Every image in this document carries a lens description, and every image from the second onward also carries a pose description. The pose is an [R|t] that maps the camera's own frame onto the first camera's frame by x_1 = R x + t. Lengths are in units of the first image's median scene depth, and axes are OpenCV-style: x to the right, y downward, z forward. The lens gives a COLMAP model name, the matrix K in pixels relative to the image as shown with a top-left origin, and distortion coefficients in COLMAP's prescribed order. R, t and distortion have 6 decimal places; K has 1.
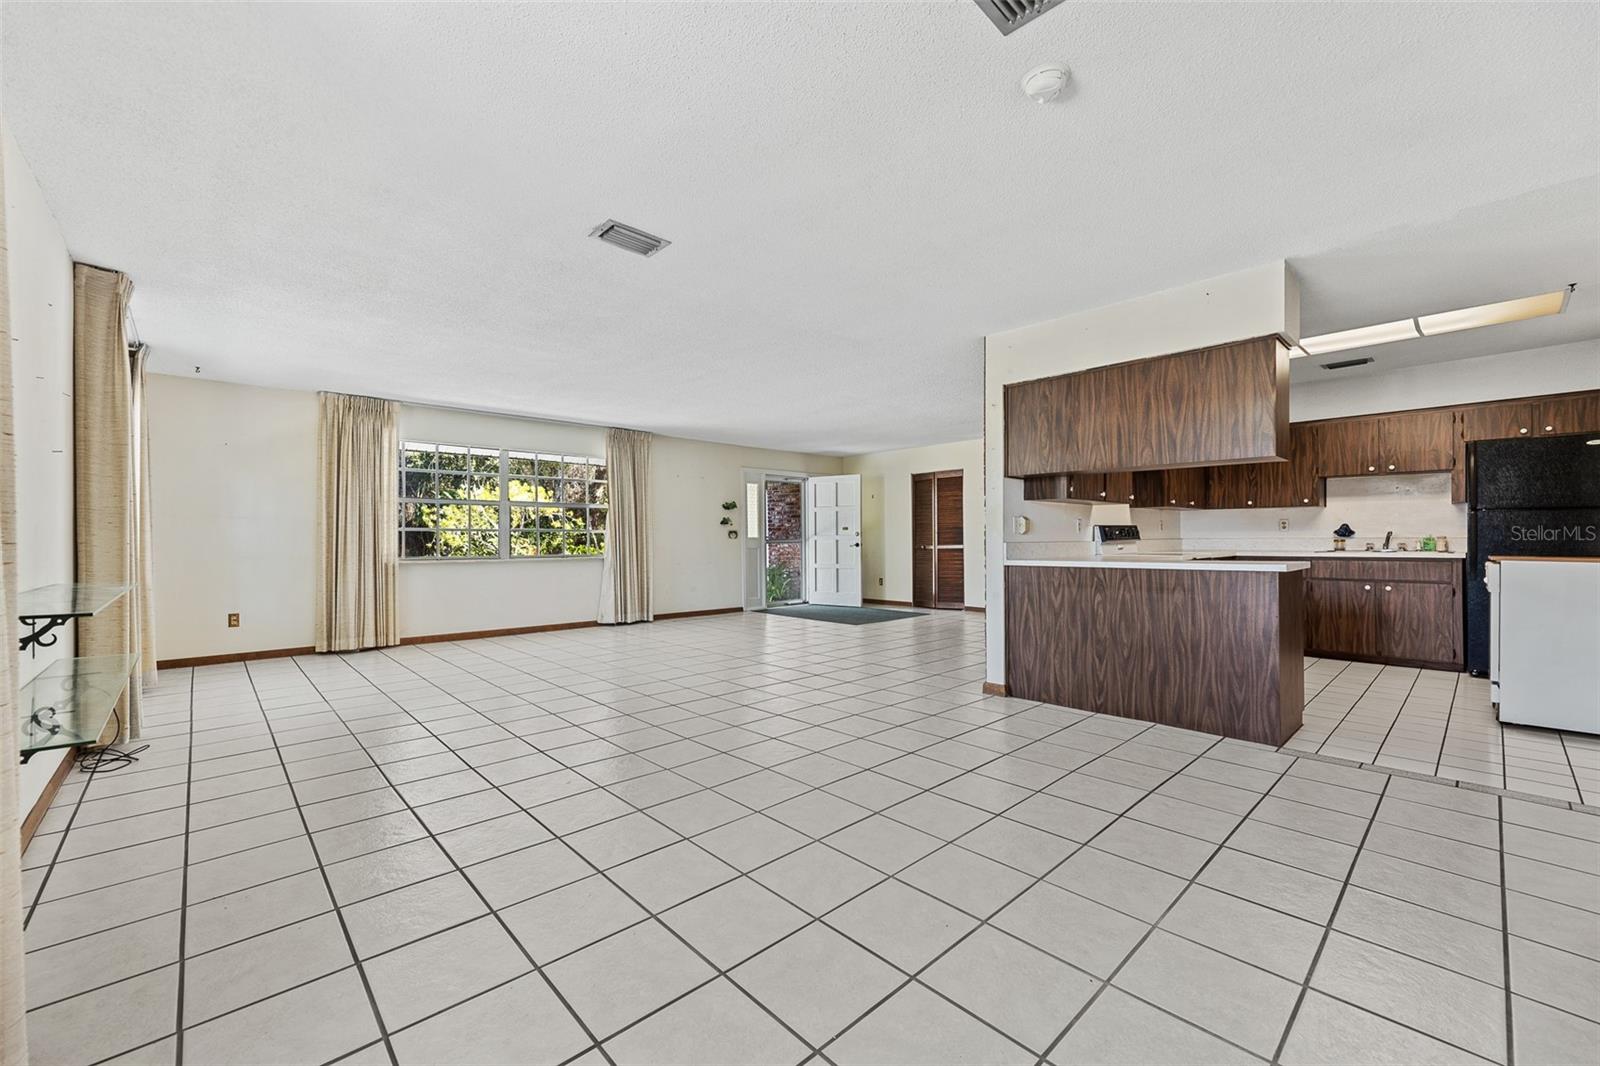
lens RADIAL K [[653.5, 0, 773.0], [0, 653.5, 536.2], [0, 0, 1]] dist [-0.000546, -0.000226]
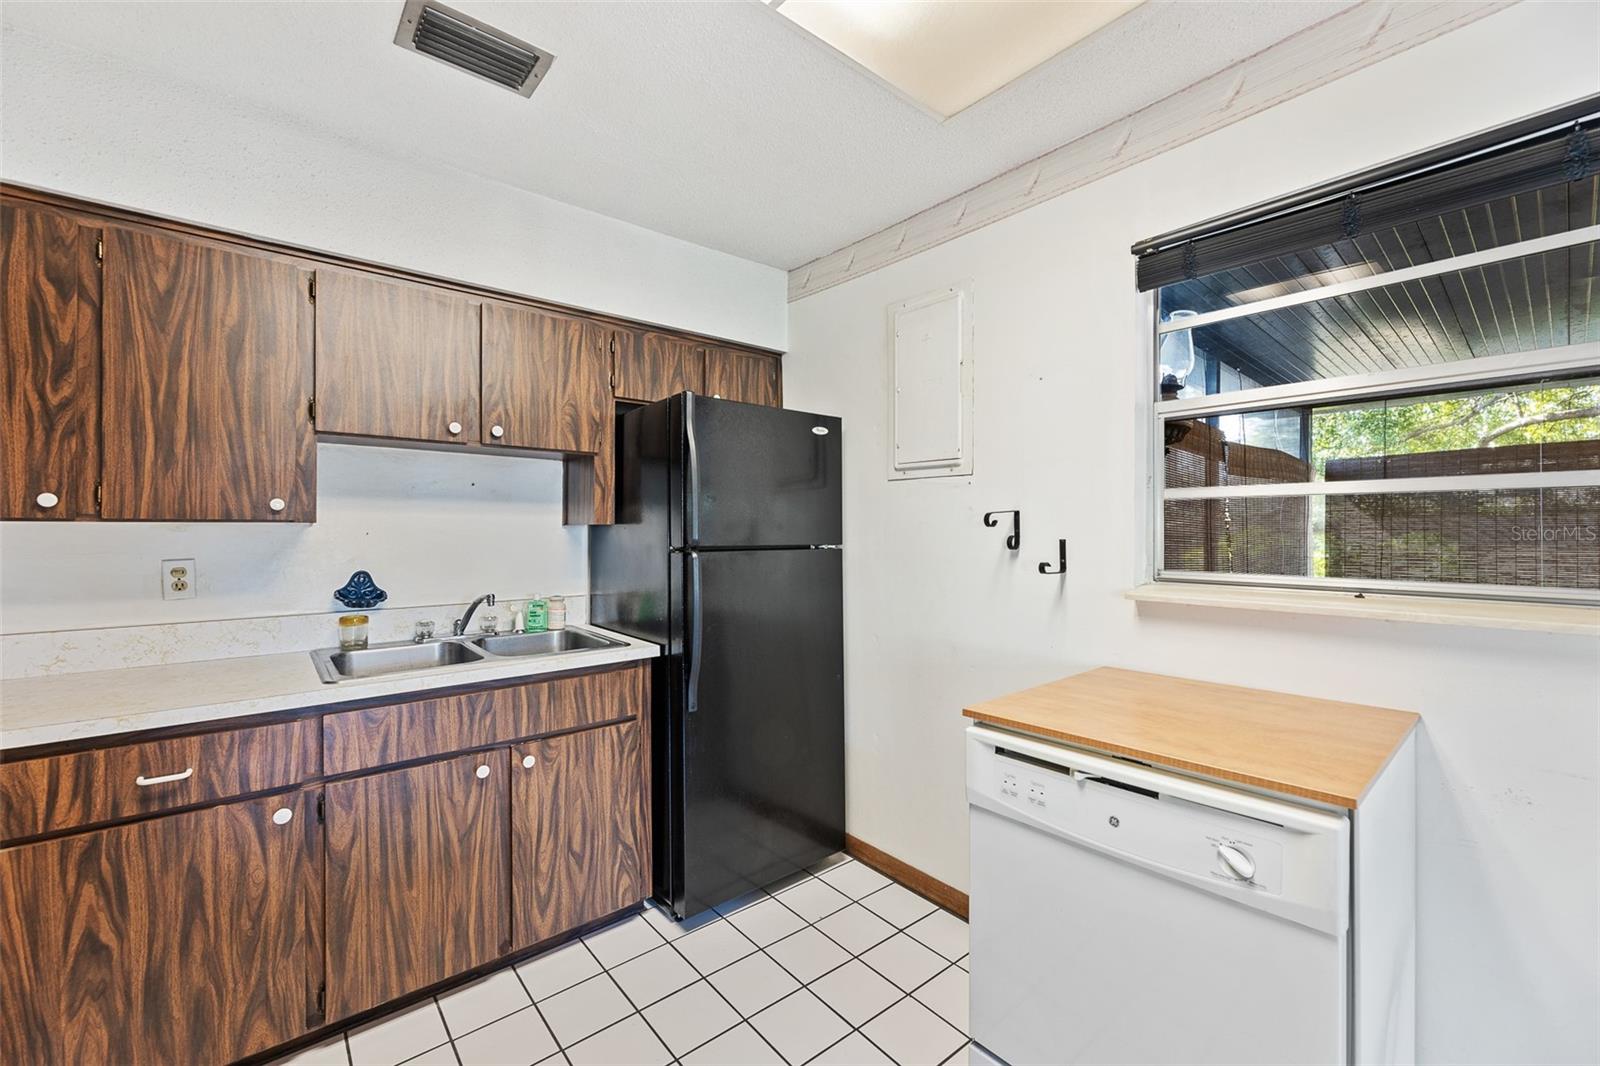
lens RADIAL K [[653.5, 0, 799.4], [0, 653.5, 532.1], [0, 0, 1]] dist [-0.000546, -0.000226]
pose [[0.043622, 0.000808, 0.999048, 0.568092], [-0.004313, 0.999991, -0.000620, -0.045824], [-0.999039, -0.004282, 0.043626, 0.807156]]
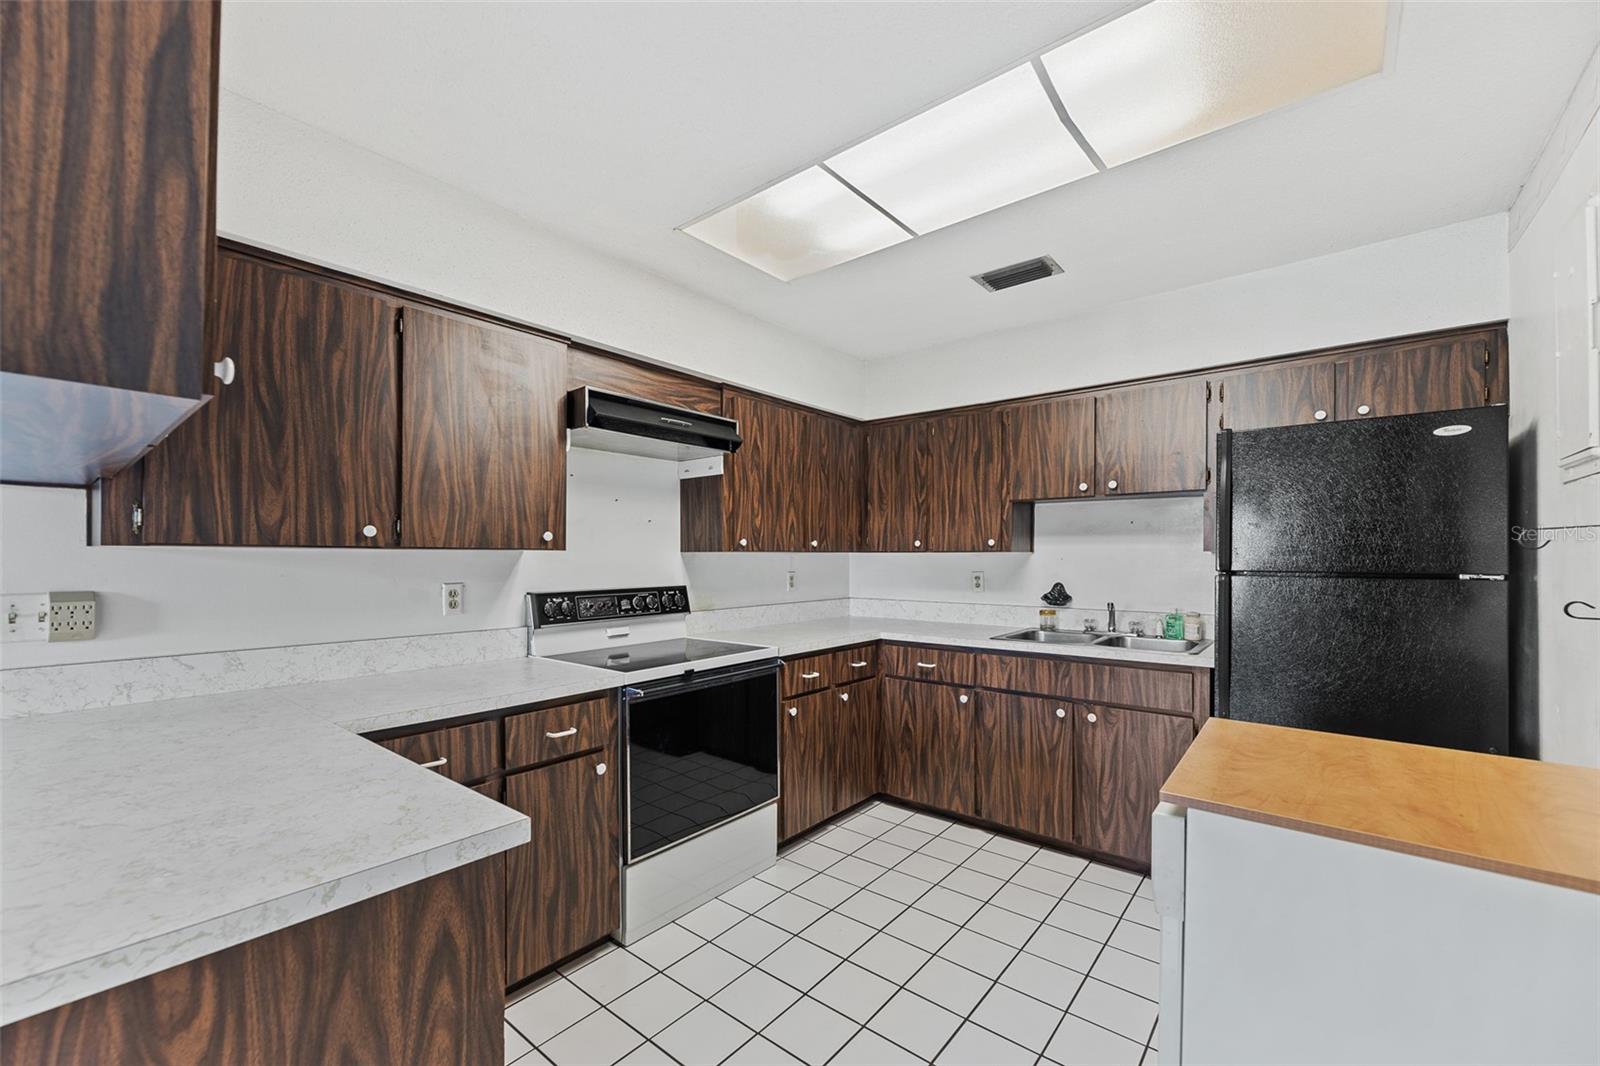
lens RADIAL K [[653.5, 0, 782.6], [0, 653.5, 555.1], [0, 0, 1]] dist [-0.000546, -0.000226]
pose [[0.991097, 0.006922, 0.132961, 0.609278], [-0.006725, 0.999976, -0.001936, -0.044367], [-0.132971, 0.001024, 0.991119, 0.503207]]
